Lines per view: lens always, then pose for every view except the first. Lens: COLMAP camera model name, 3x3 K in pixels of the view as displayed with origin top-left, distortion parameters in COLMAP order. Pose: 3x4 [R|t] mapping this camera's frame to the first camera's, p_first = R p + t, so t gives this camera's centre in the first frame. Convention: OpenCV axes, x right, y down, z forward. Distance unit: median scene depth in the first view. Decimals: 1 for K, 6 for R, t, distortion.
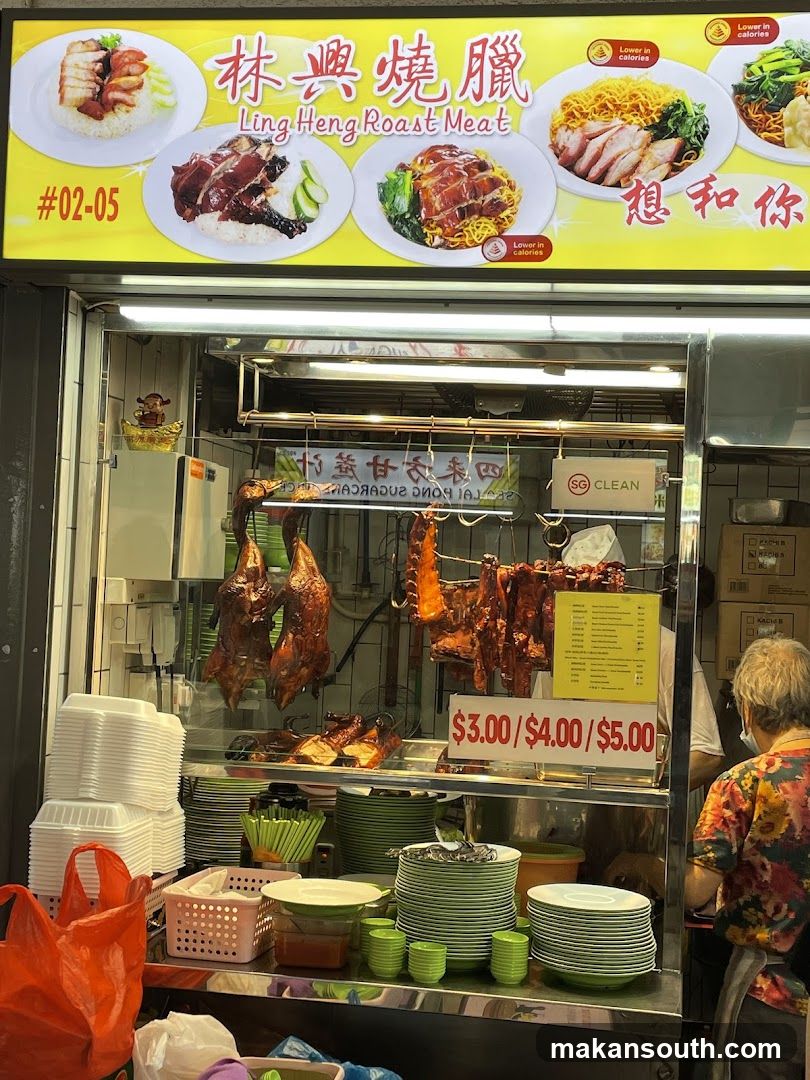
lens RADIAL K [[1551.7, 0, 432.9], [0, 1551.7, 551.4], [0, 0, 1]] dist [0.061226, 0.000000]
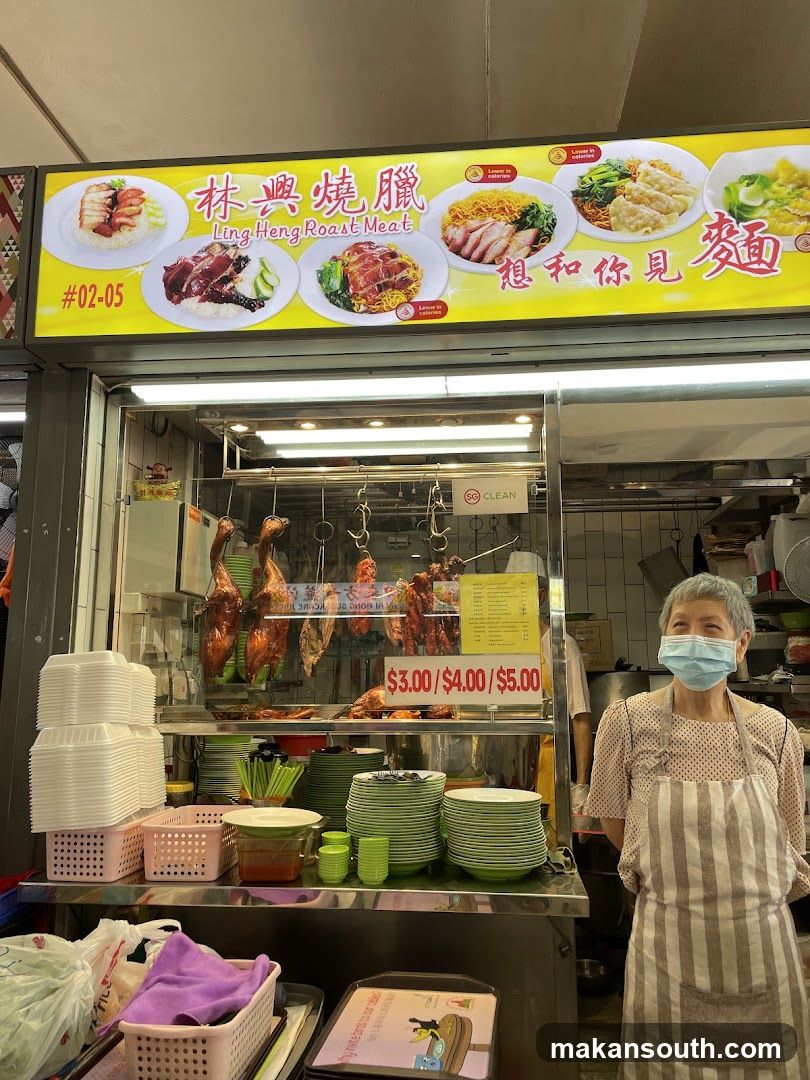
lens RADIAL K [[794.1, 0, 421.4], [0, 794.1, 543.6], [0, 0, 1]] dist [0.055193, -0.042041]
pose [[0.996075, -0.037138, 0.080350, -0.009019], [0.048196, 0.988923, -0.140389, 0.098075], [-0.074246, 0.143711, 0.986831, 0.328127]]
